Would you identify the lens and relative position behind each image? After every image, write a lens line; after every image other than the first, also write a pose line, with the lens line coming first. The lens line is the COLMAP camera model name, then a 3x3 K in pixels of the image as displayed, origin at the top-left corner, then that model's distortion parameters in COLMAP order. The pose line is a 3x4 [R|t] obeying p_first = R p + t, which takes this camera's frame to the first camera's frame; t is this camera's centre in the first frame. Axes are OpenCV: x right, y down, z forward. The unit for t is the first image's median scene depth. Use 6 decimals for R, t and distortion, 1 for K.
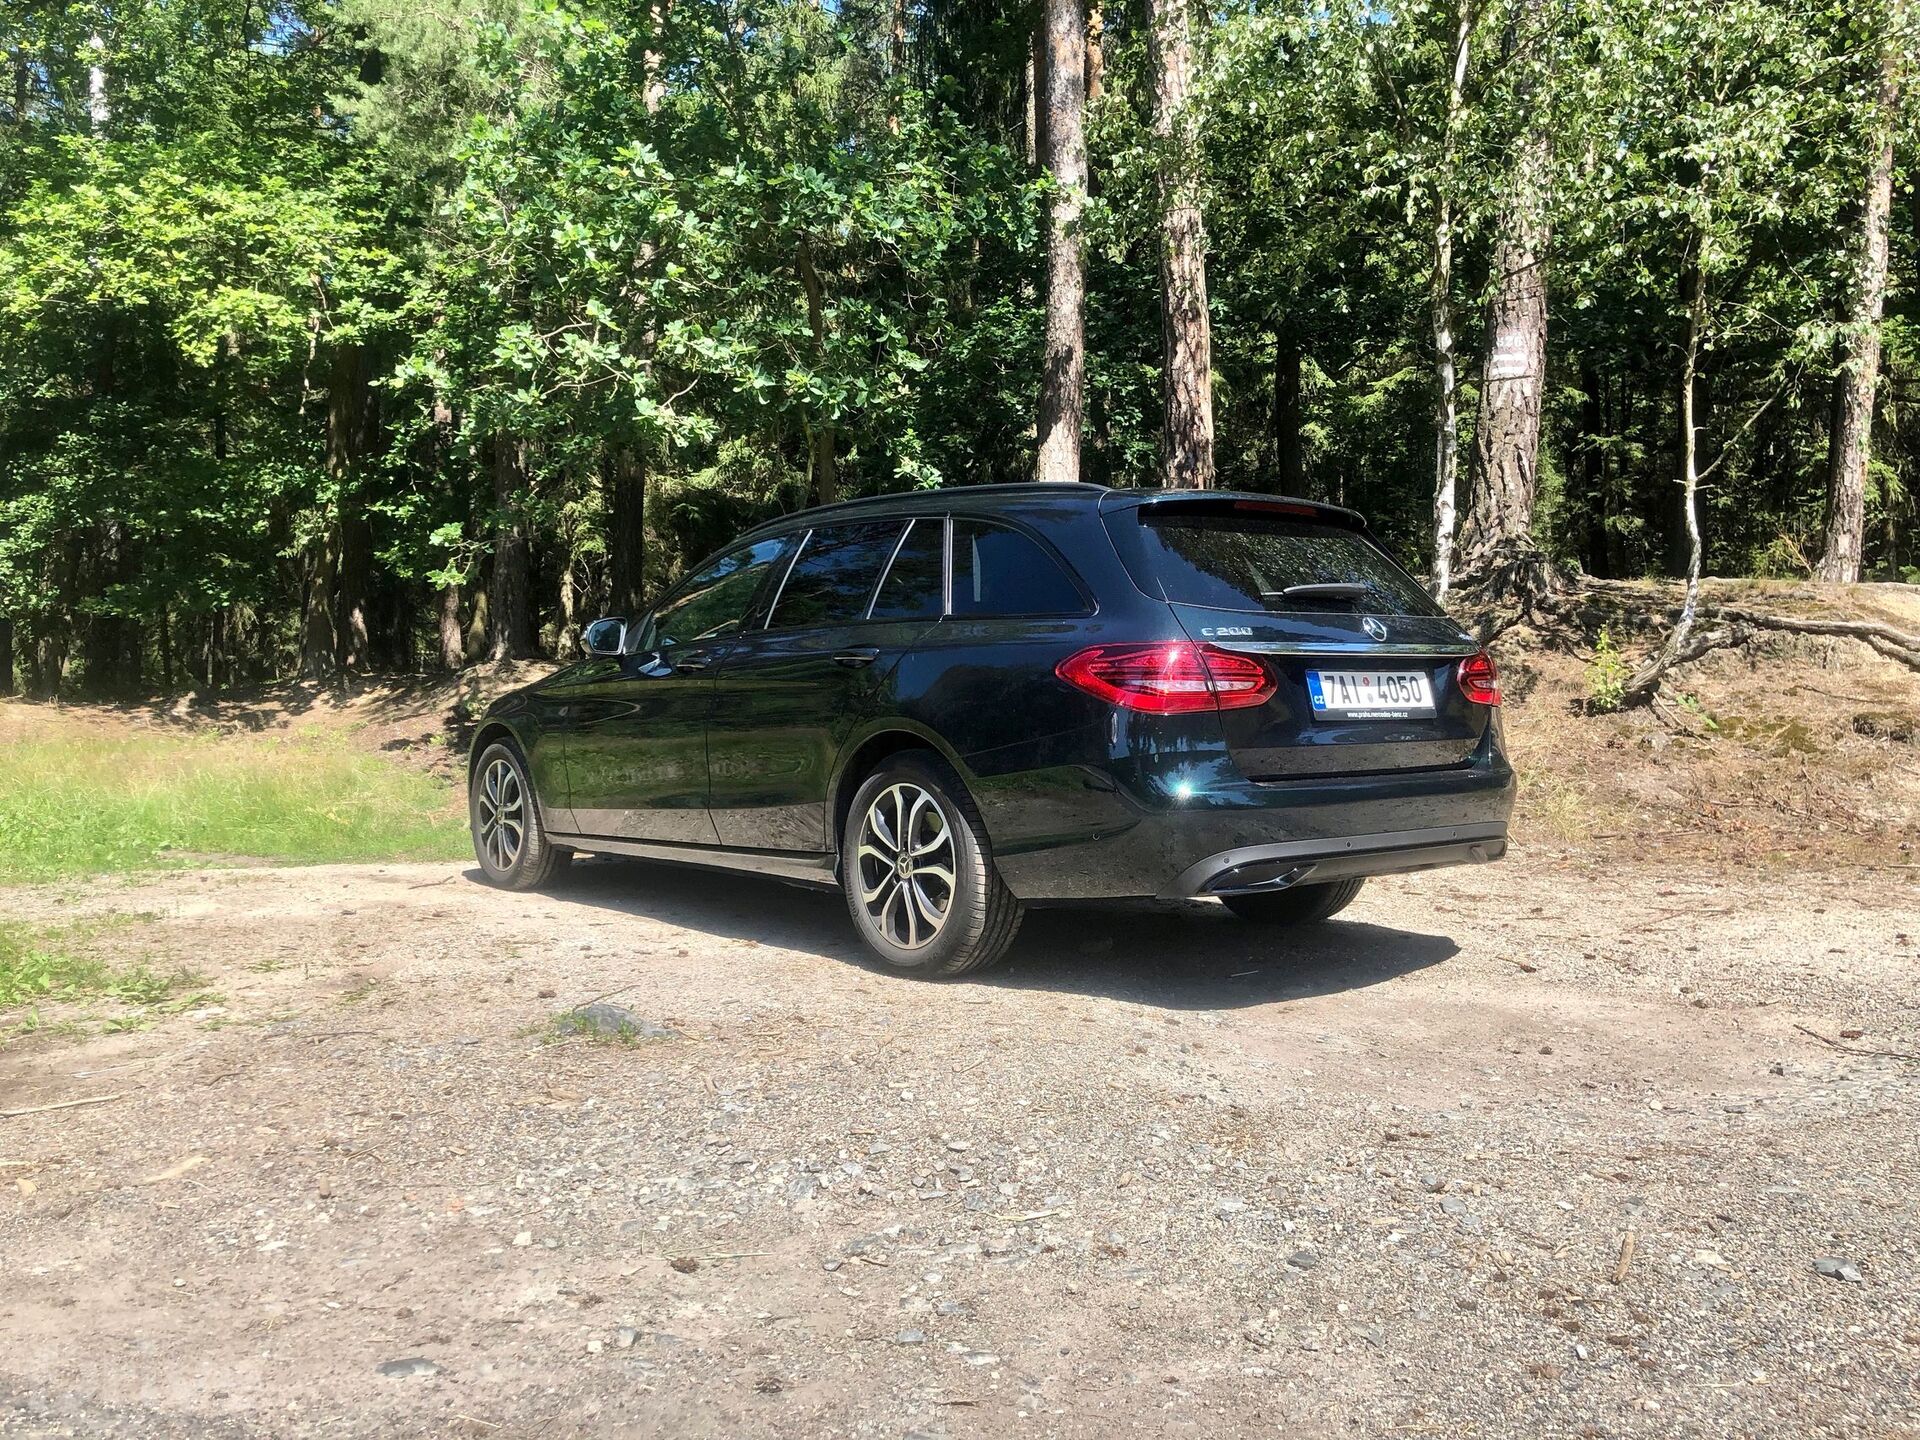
lens RADIAL K [[1571.5, 0, 969.8], [0, 1571.5, 707.3], [0, 0, 1]] dist [0.027580, -0.039610]
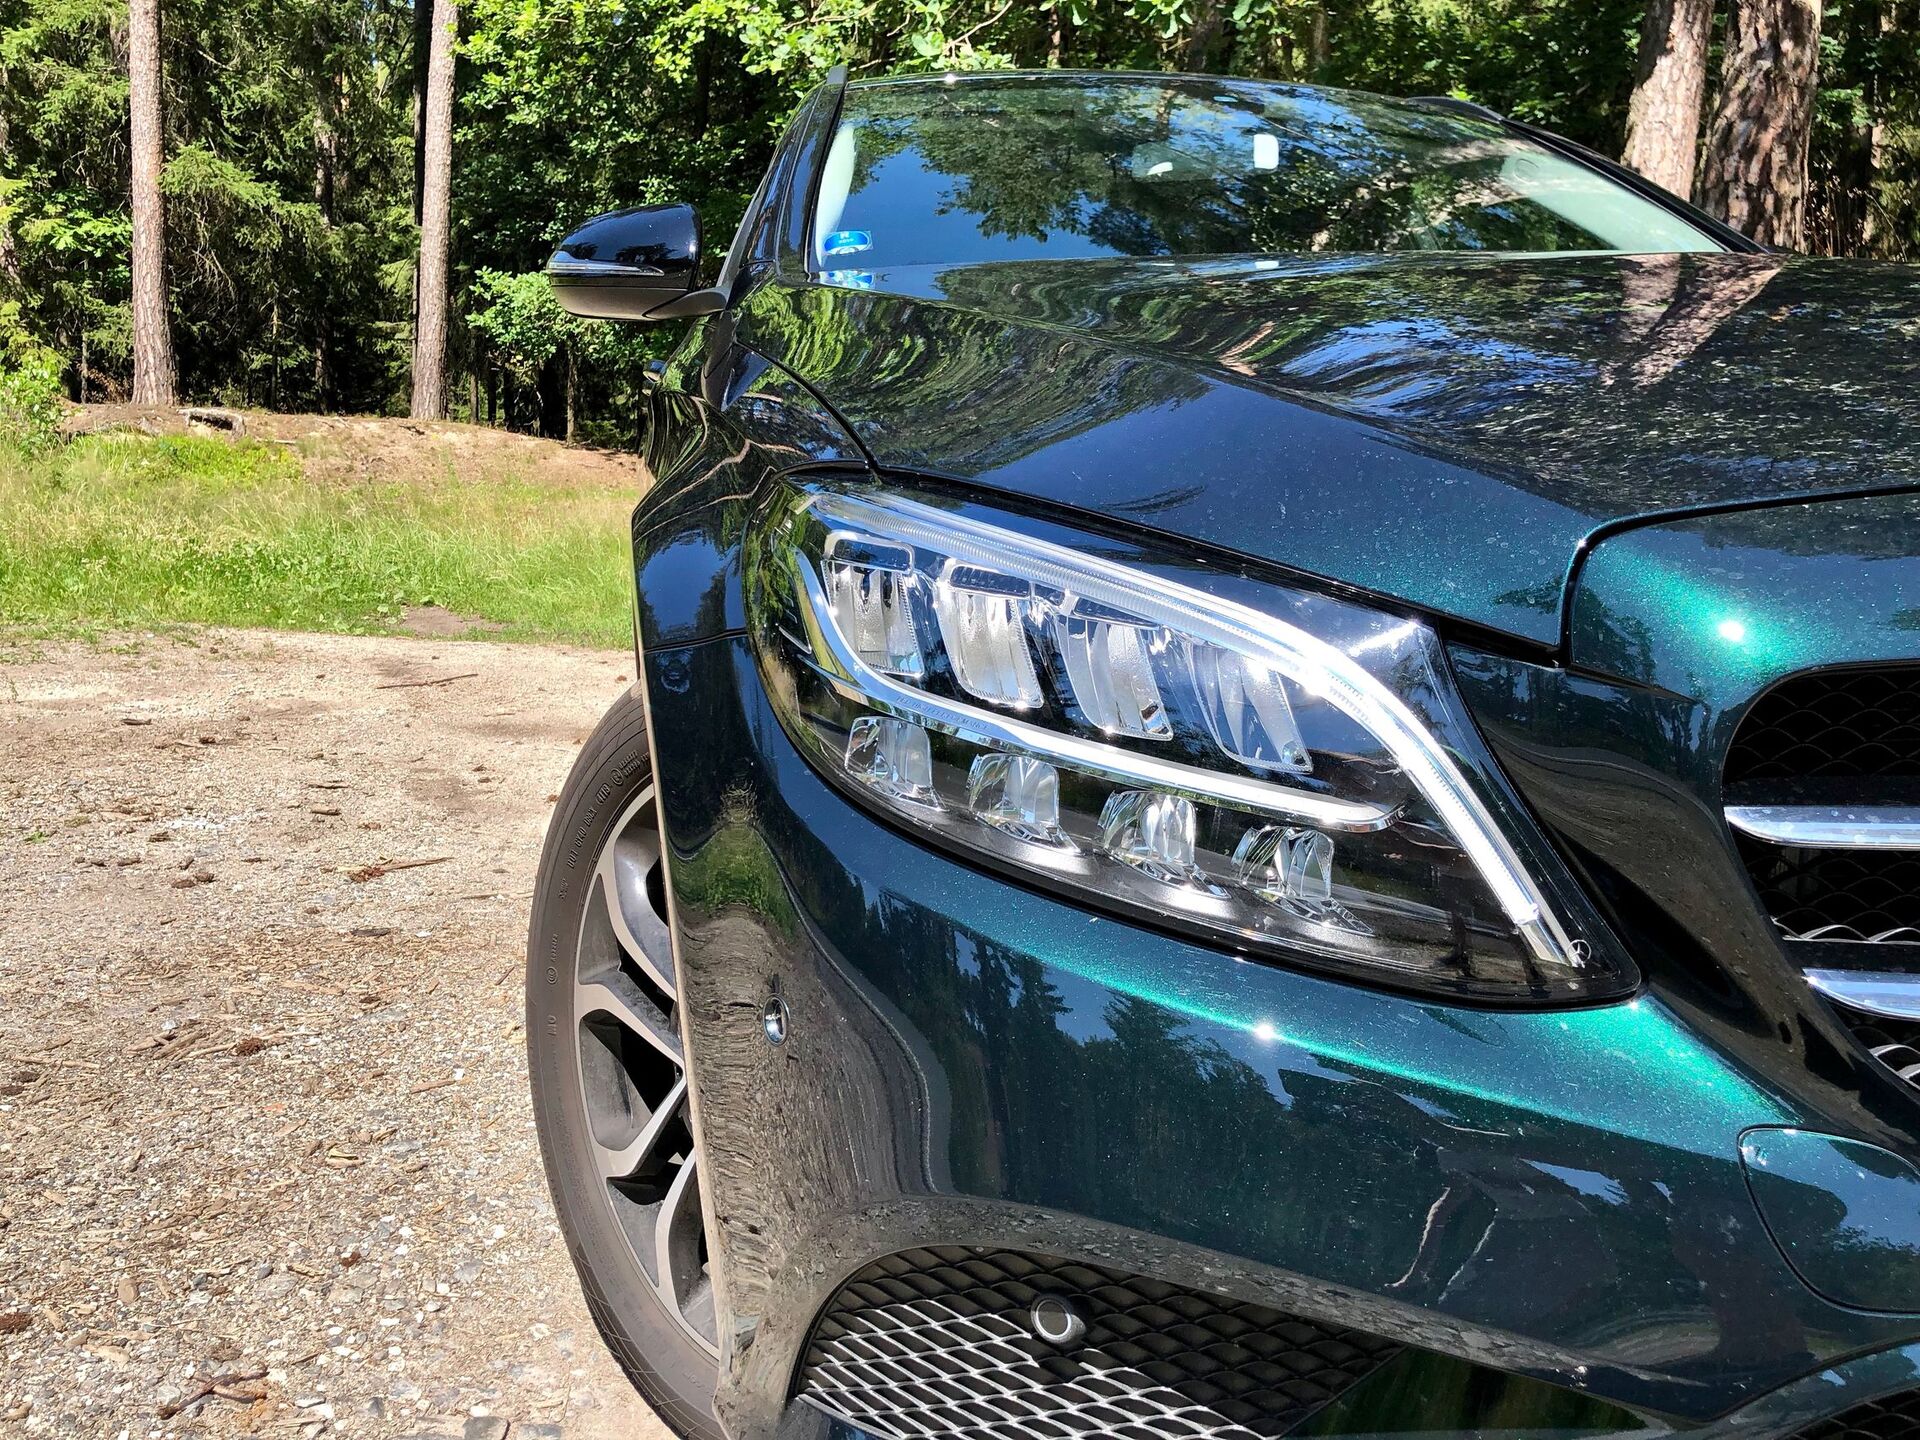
lens RADIAL K [[1571.5, 0, 957.9], [0, 1571.5, 714.9], [0, 0, 1]] dist [0.027580, -0.039610]
pose [[0.890967, 0.104183, -0.441955, 0.157705], [-0.039418, 0.987394, 0.153295, 0.003053], [0.452355, -0.119160, 0.883842, 0.318657]]
